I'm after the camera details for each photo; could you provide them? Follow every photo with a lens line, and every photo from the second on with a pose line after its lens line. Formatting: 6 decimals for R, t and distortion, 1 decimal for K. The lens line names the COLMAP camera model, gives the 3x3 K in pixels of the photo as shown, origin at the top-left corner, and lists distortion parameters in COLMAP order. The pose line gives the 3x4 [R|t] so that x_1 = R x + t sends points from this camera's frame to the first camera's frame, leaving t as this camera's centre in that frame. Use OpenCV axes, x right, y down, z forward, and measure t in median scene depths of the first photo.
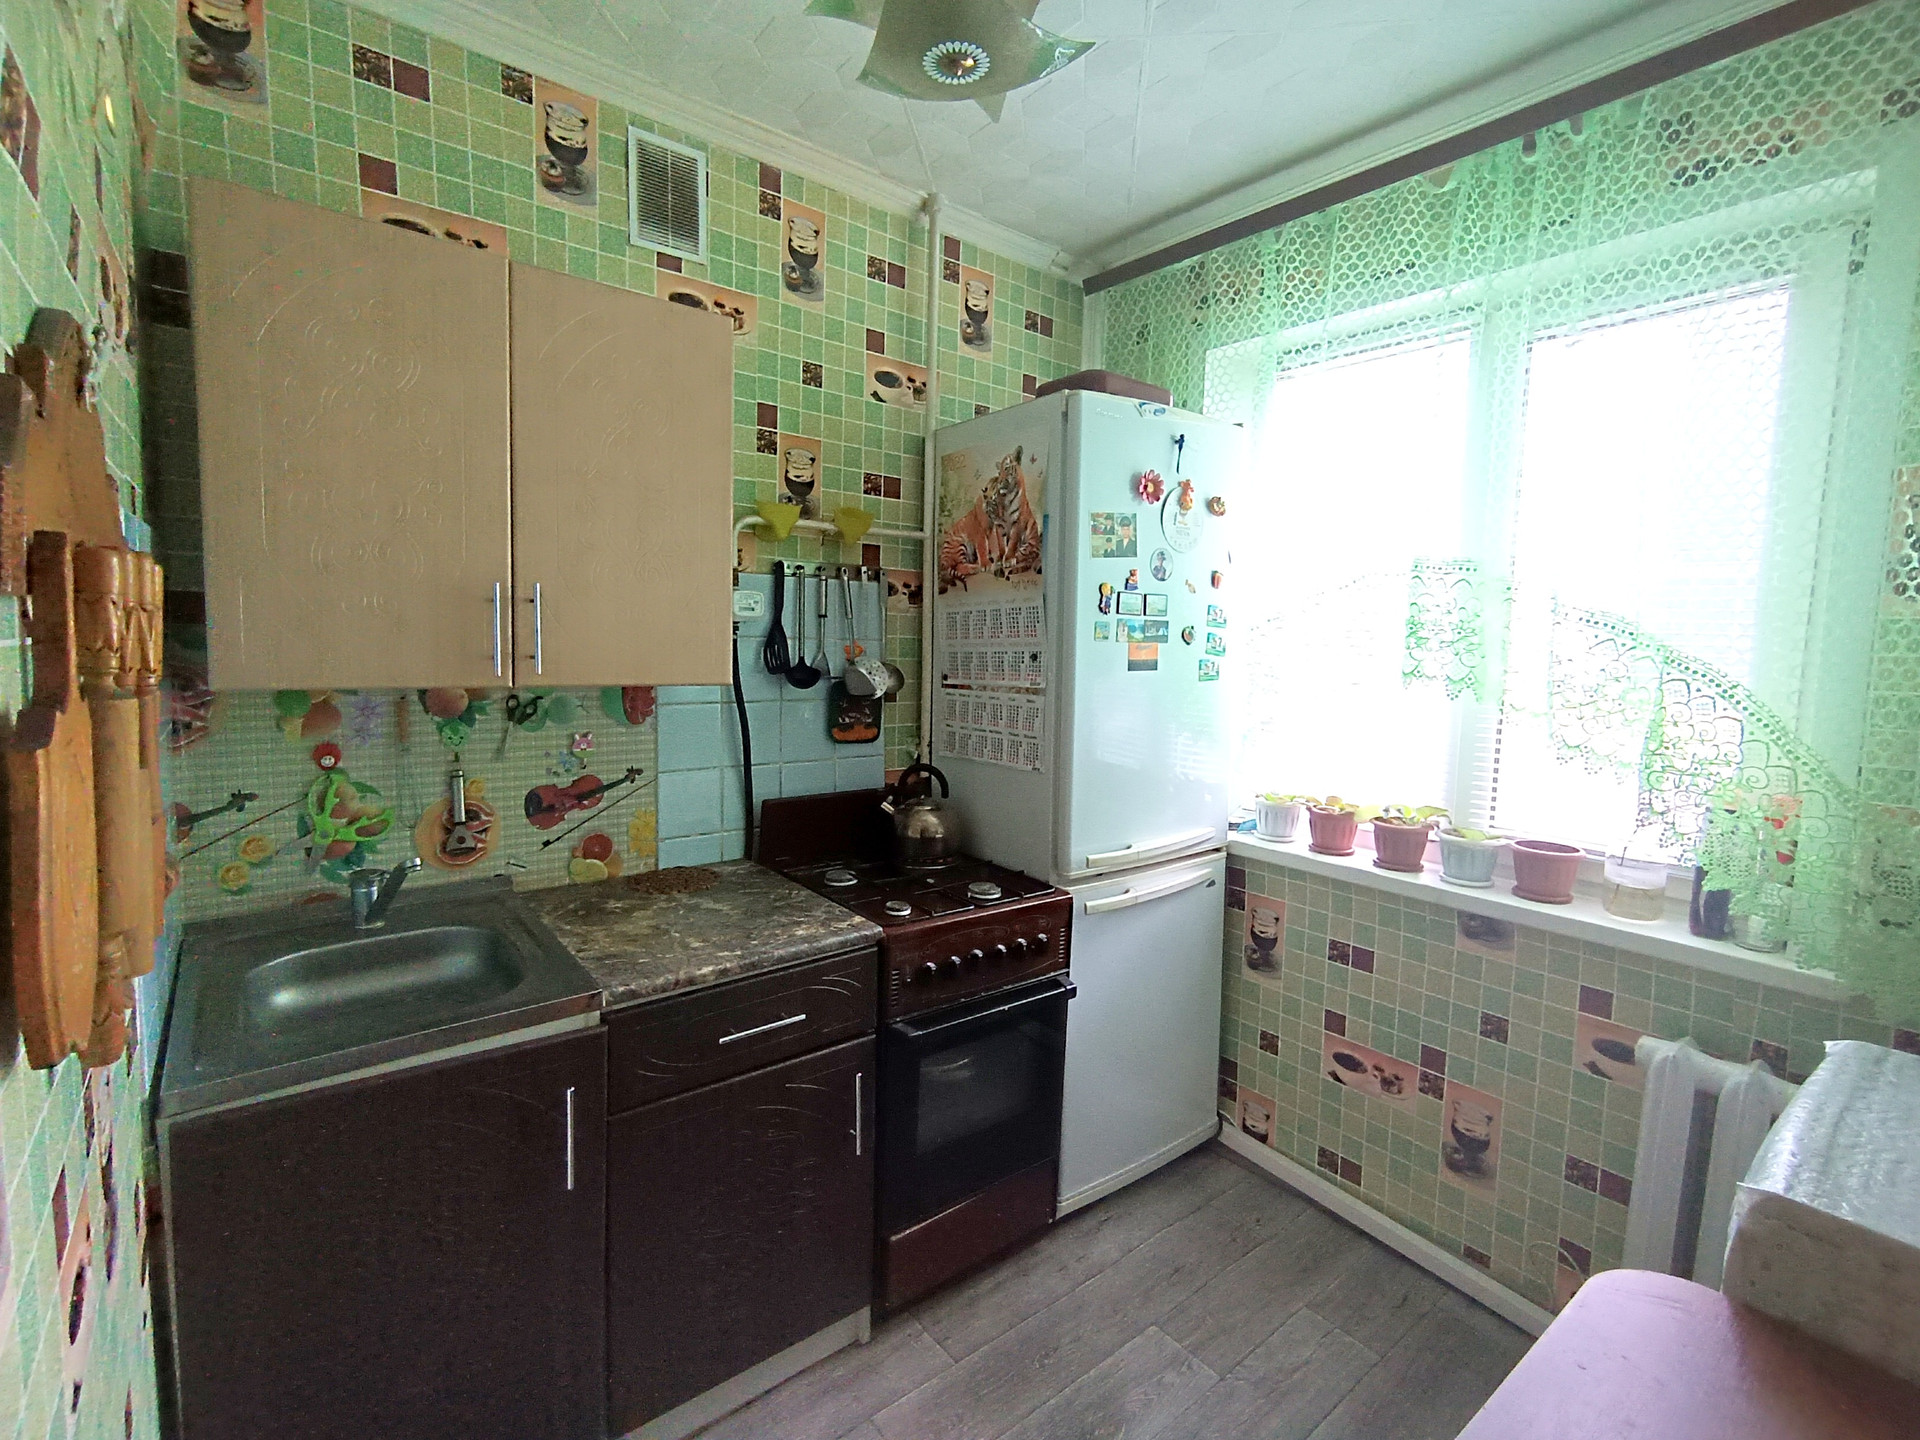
lens RADIAL K [[892.6, 0, 968.5], [0, 892.6, 710.9], [0, 0, 1]] dist [0.016044, 0.000230]
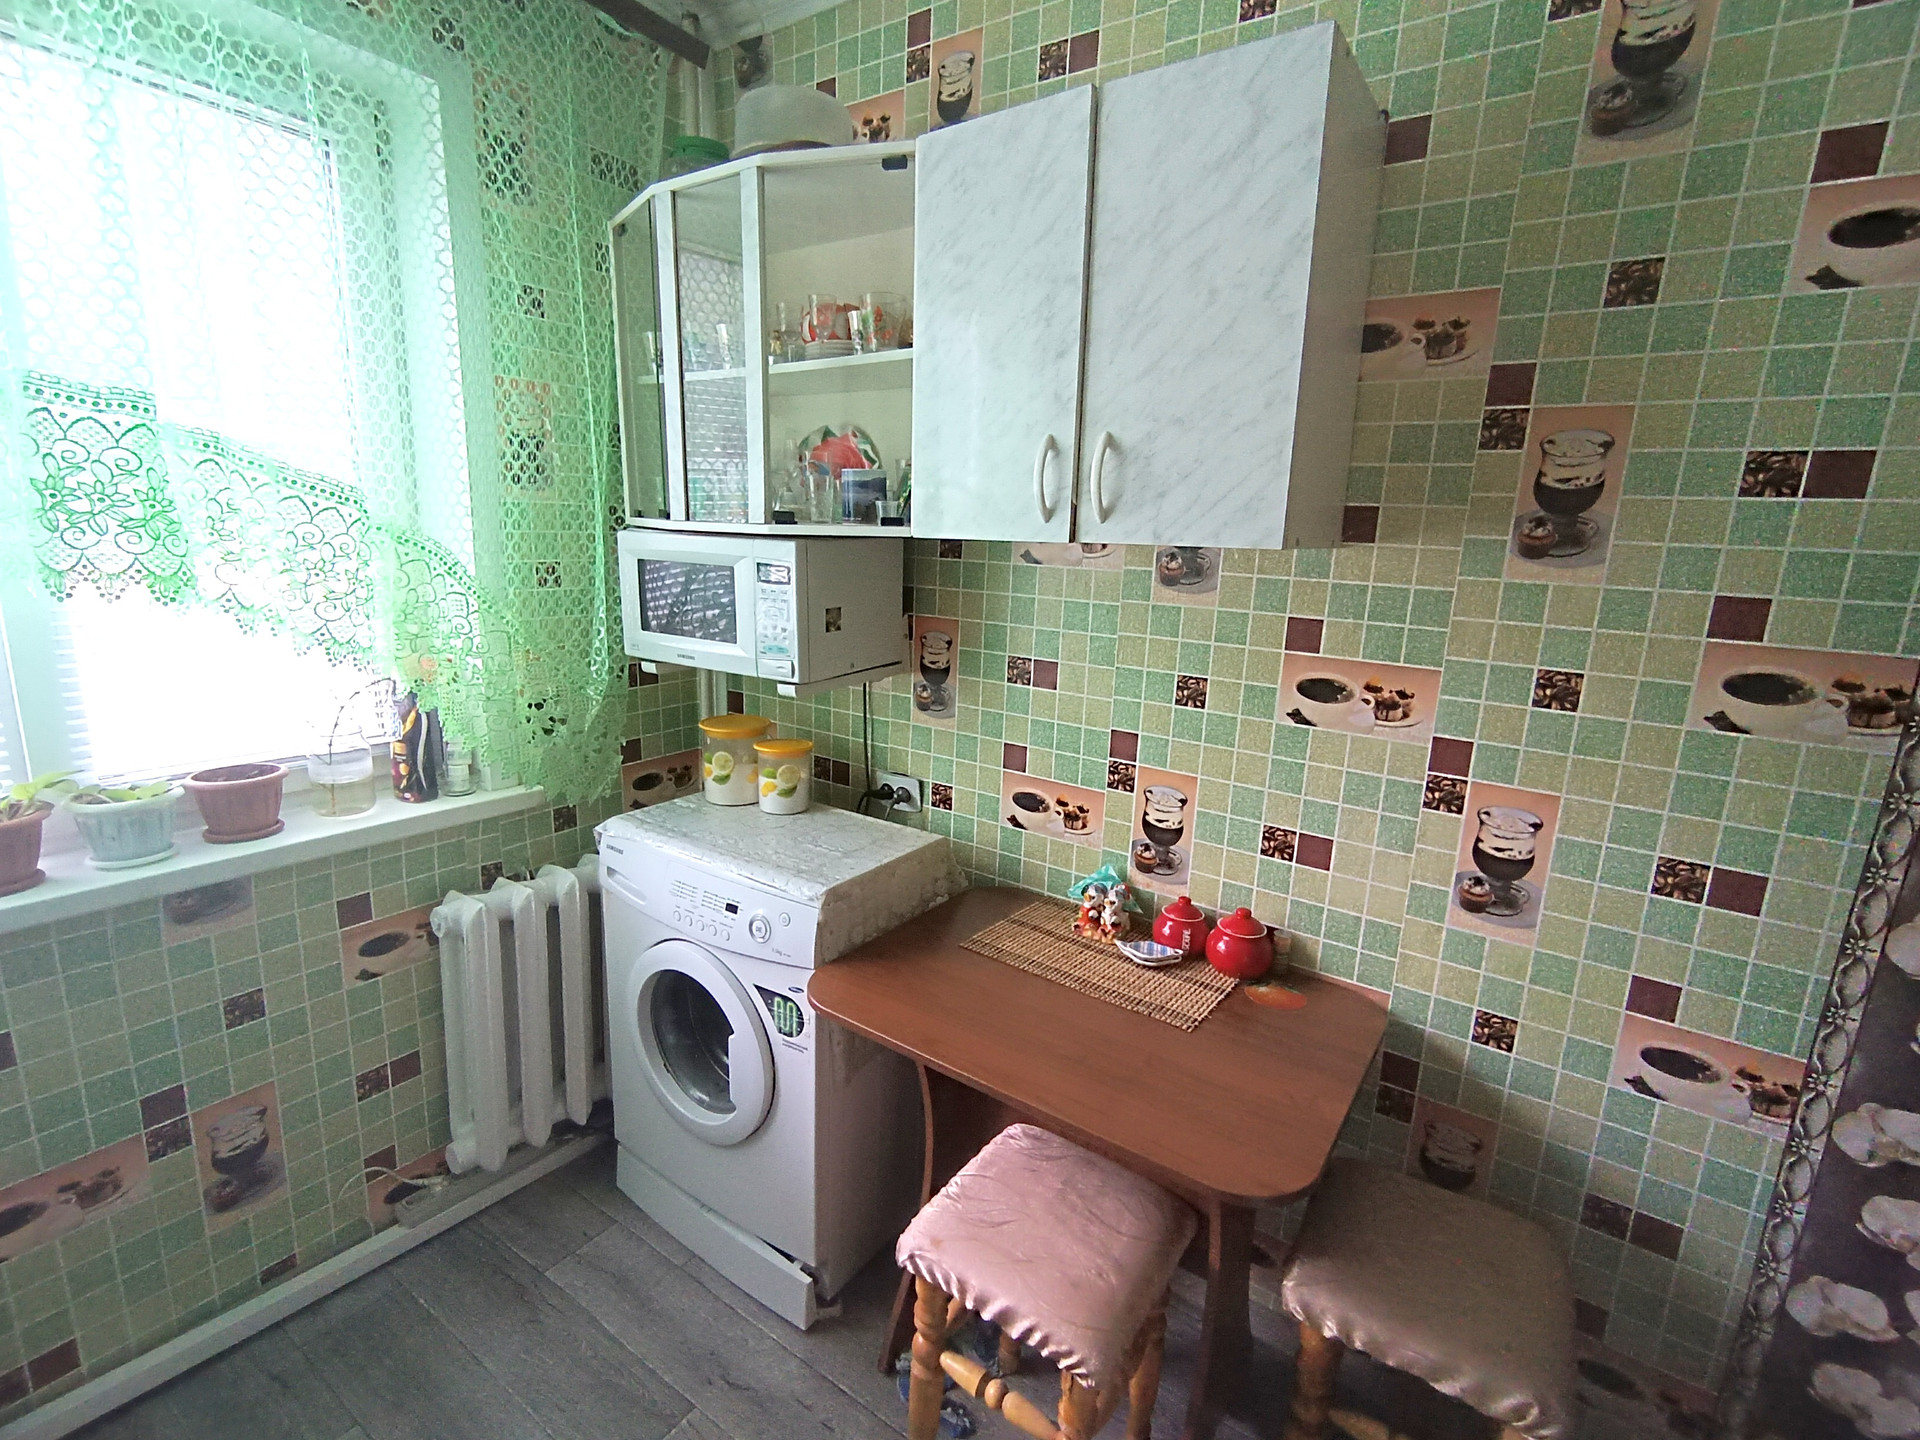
lens RADIAL K [[892.6, 0, 962.3], [0, 892.6, 713.4], [0, 0, 1]] dist [0.016044, 0.000230]
pose [[-0.277092, -0.230614, 0.932758, -0.292645], [0.040583, 0.967095, 0.251159, -0.081251], [-0.959986, 0.107448, -0.258615, 0.596578]]
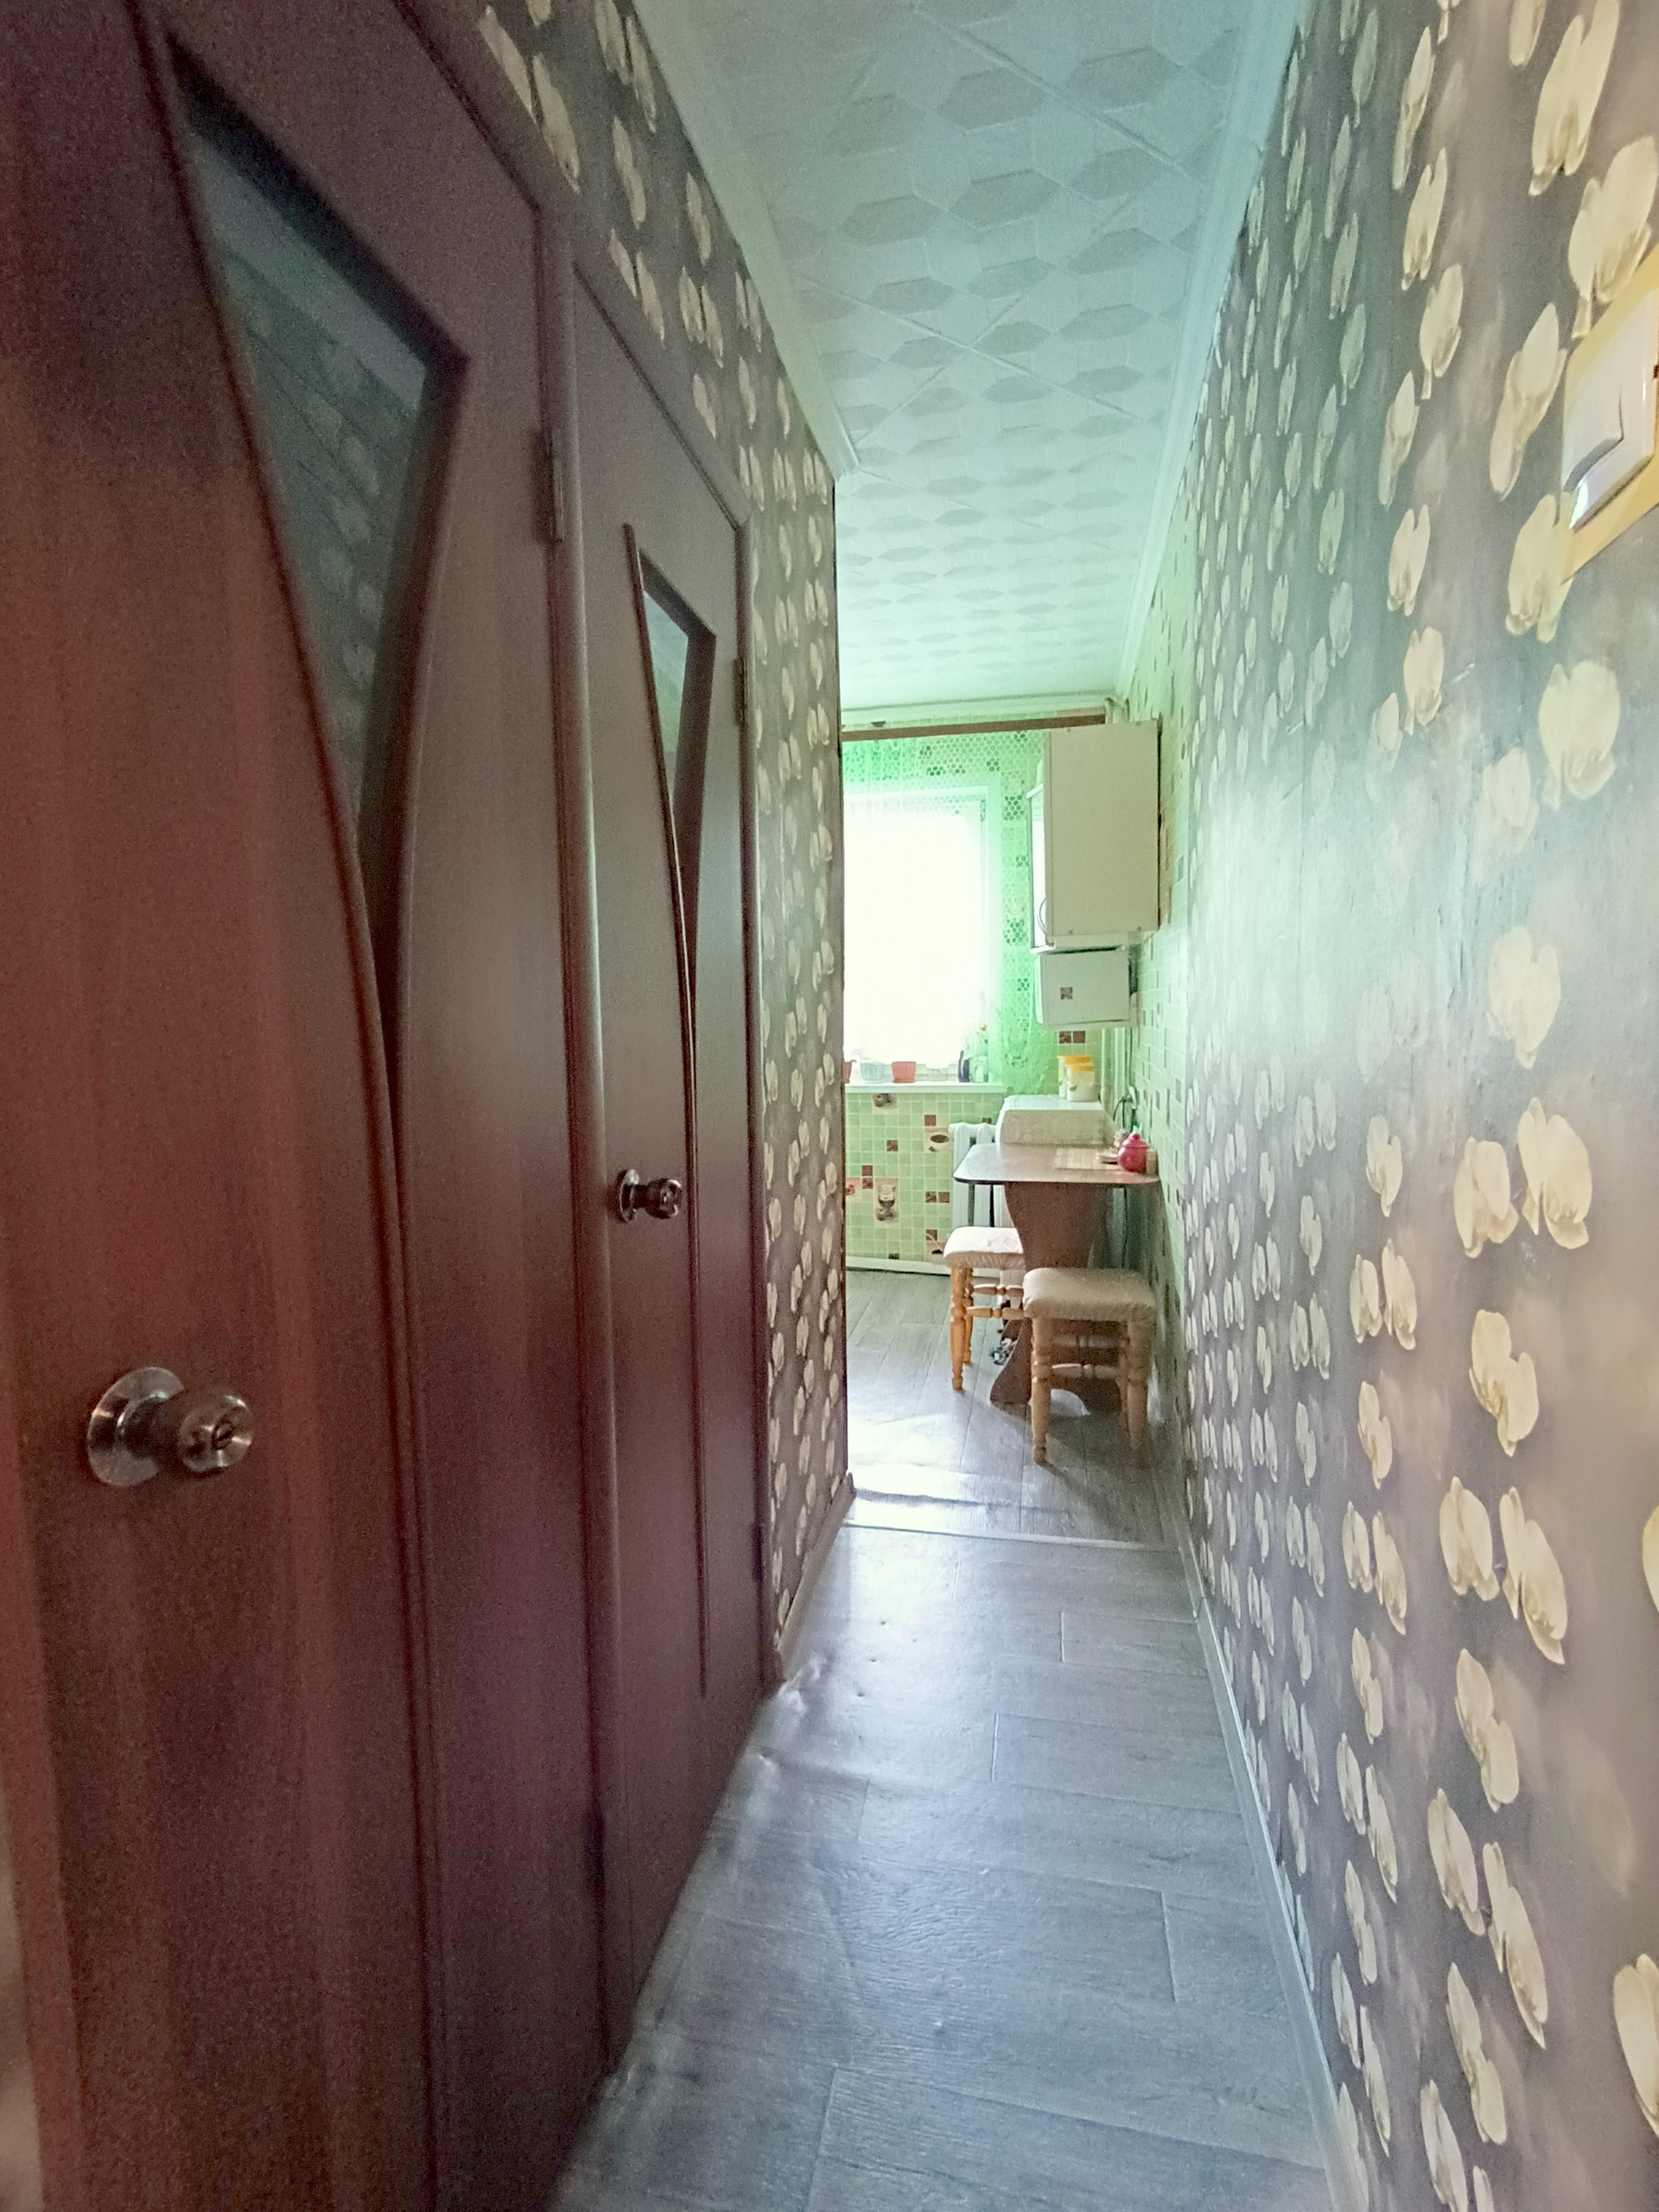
lens RADIAL K [[1028.3, 0, 823.6], [0, 1028.3, 1106.4], [0, 0, 1]] dist [0.016044, 0.000230]
pose [[0.776057, -0.090574, 0.624125, -1.118699], [0.094844, 0.995140, 0.026483, 0.187560], [-0.623490, 0.038642, 0.780876, -0.857375]]
